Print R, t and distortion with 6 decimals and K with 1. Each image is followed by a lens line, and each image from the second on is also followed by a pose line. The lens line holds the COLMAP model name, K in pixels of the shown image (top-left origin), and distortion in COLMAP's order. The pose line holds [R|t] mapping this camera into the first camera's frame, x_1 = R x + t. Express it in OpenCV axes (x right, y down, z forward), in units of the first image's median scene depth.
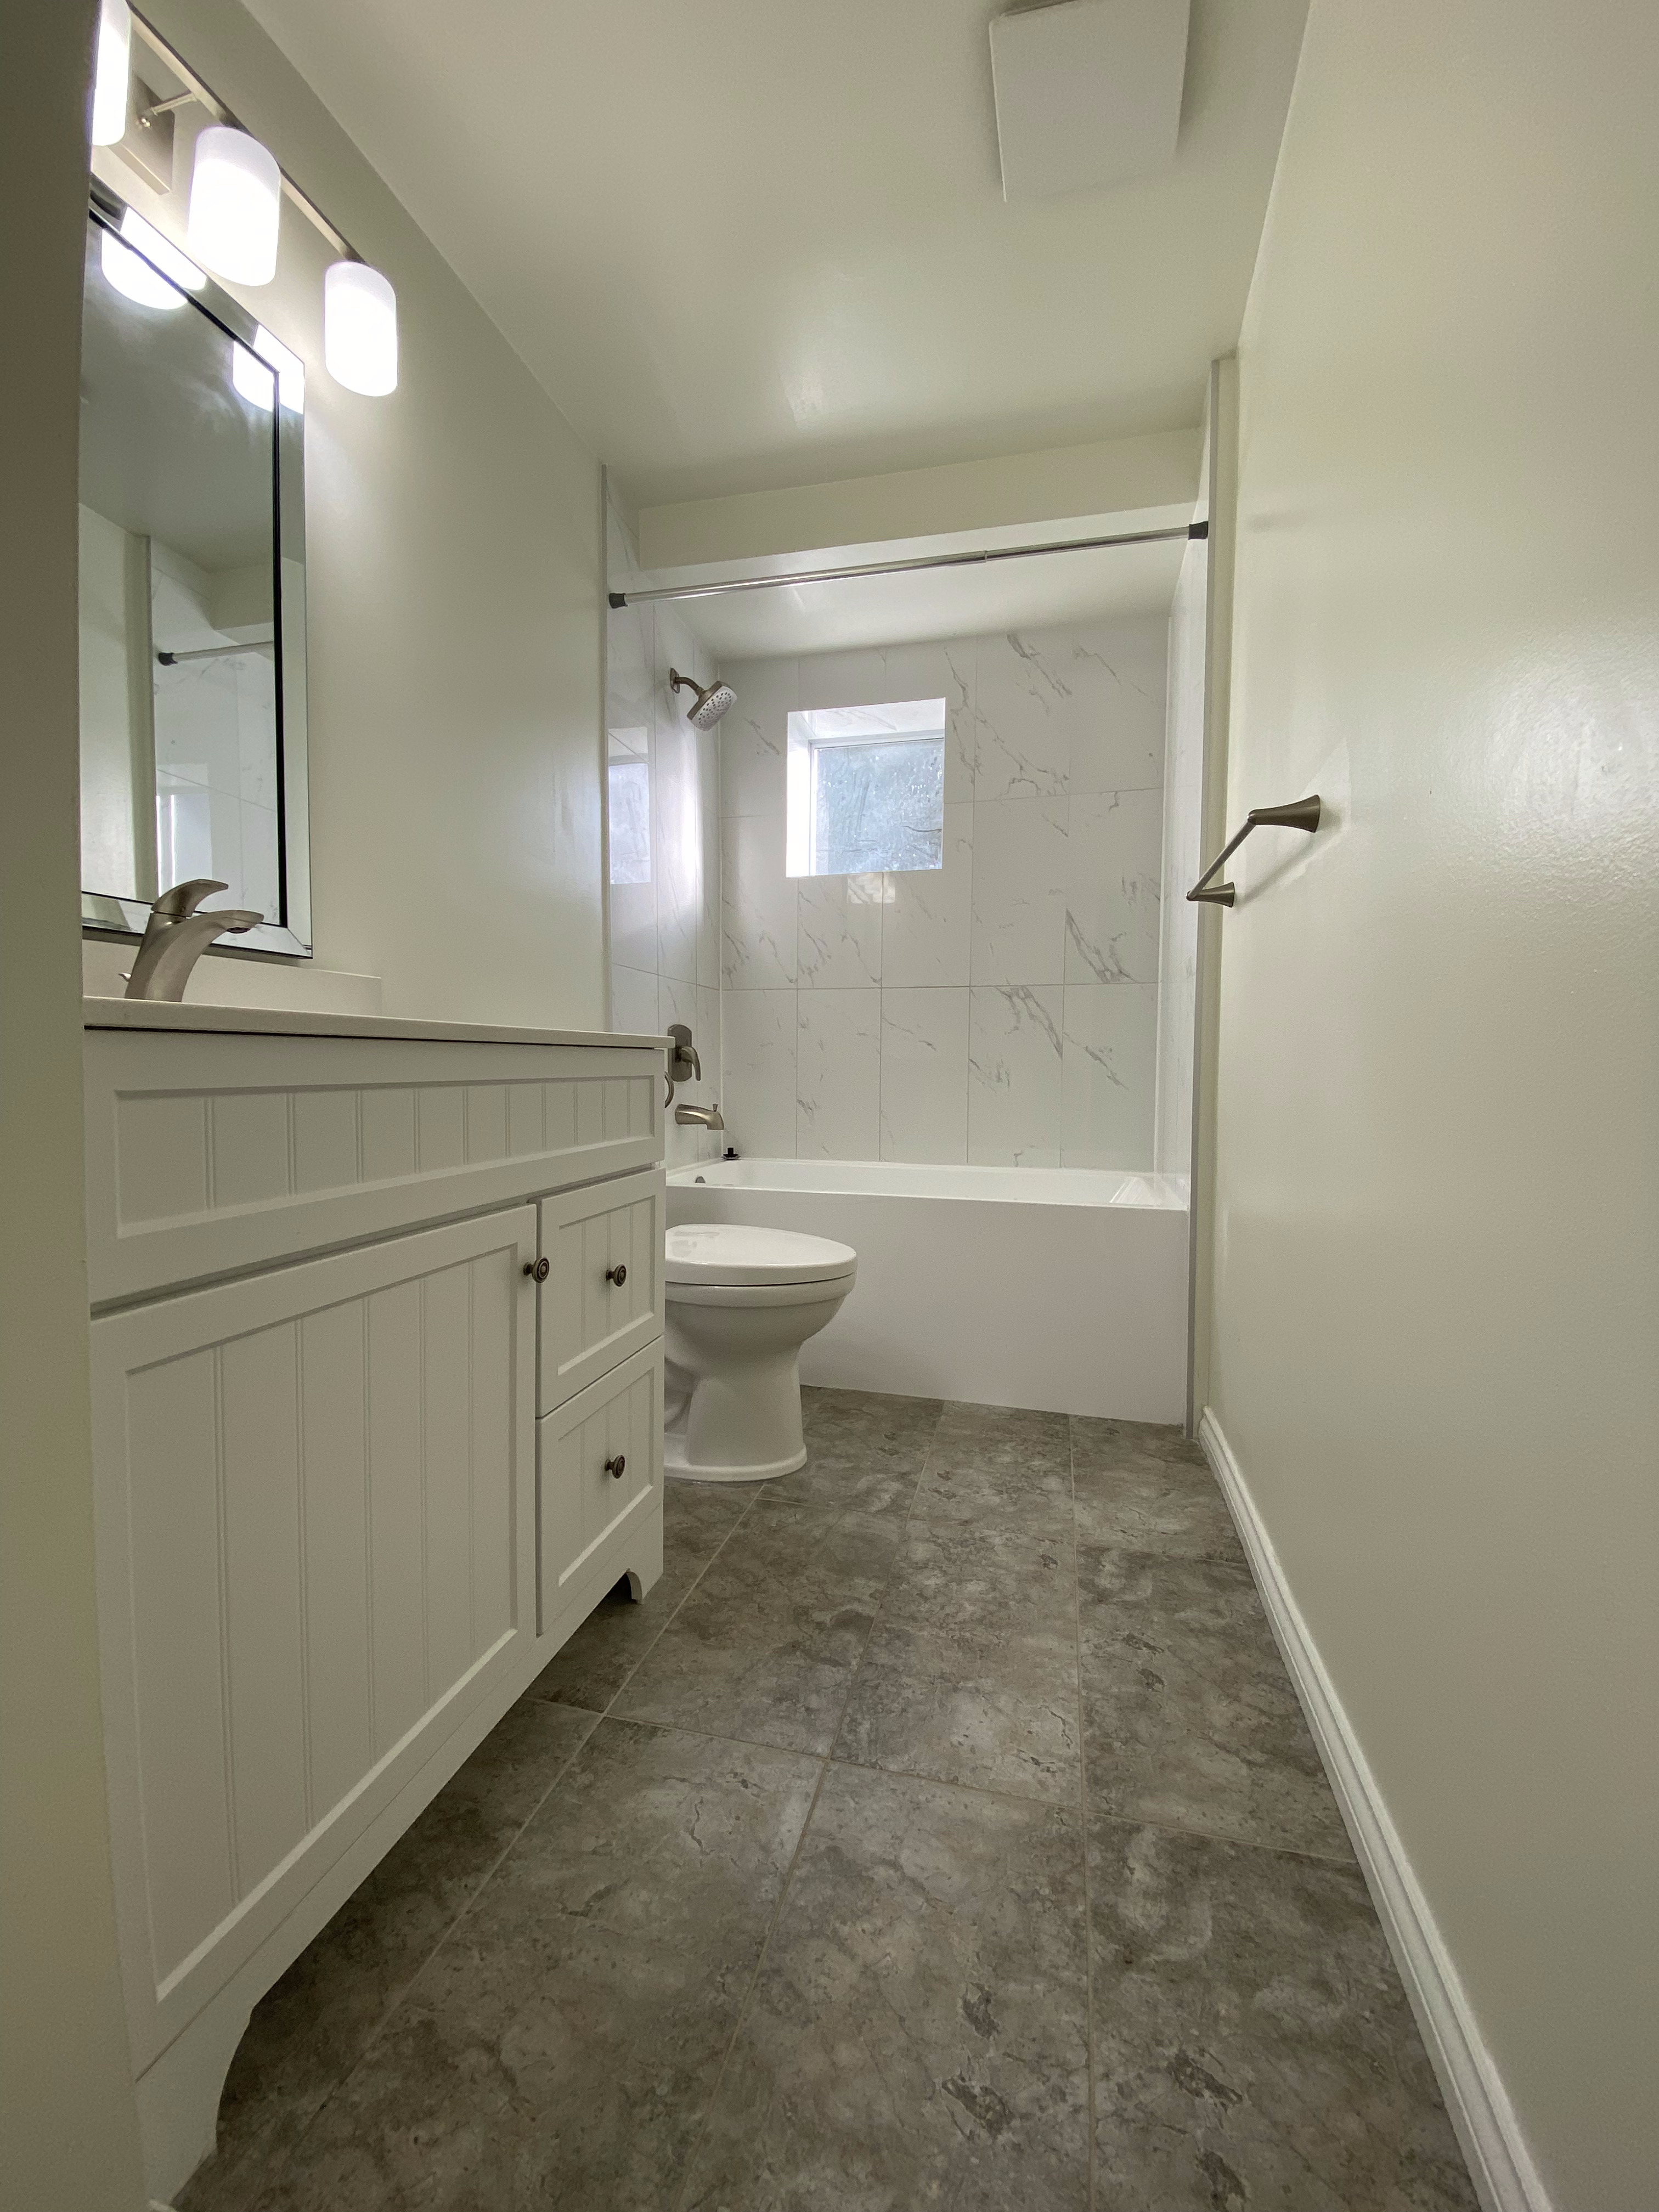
lens RADIAL K [[902.4, 0, 829.5], [0, 902.4, 1106.0], [0, 0, 1]] dist [0.029128, -0.023734]
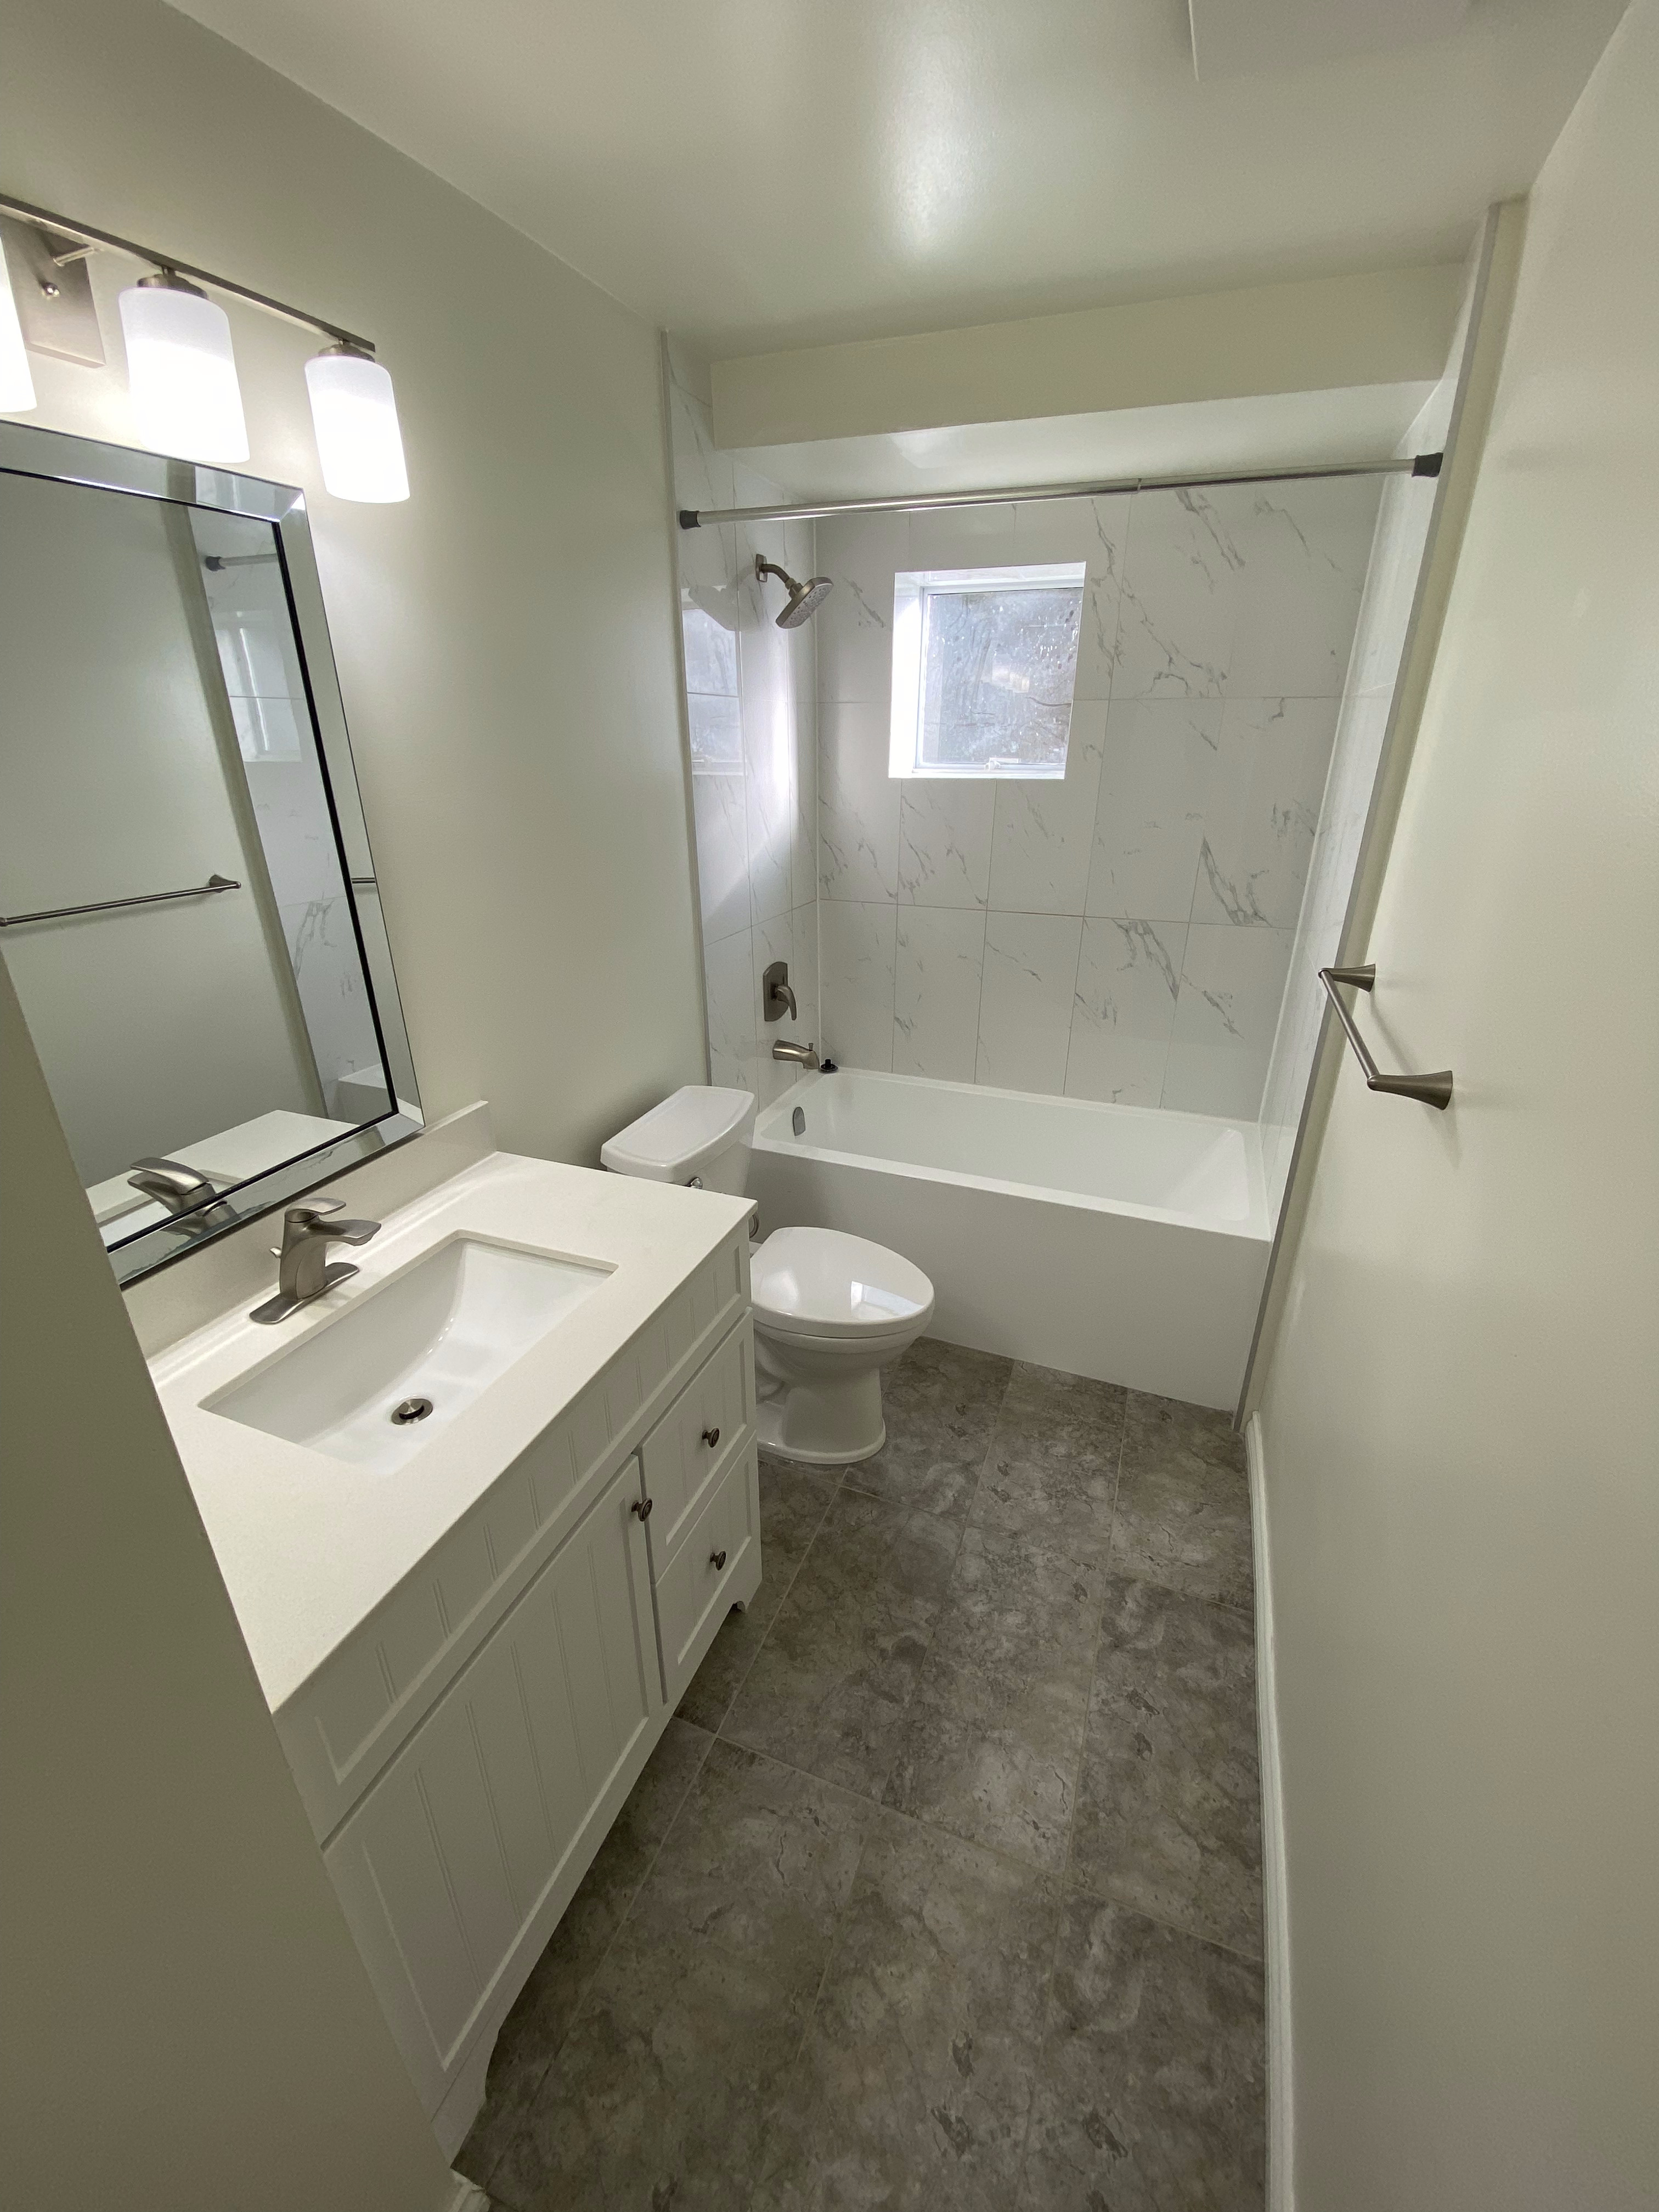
lens RADIAL K [[902.4, 0, 829.5], [0, 902.4, 1106.0], [0, 0, 1]] dist [0.029128, -0.023734]
pose [[0.991807, 0.041759, -0.120729, 0.044496], [0.002826, 0.937659, 0.347546, -0.707228], [0.127716, -0.345040, 0.929858, 0.091218]]
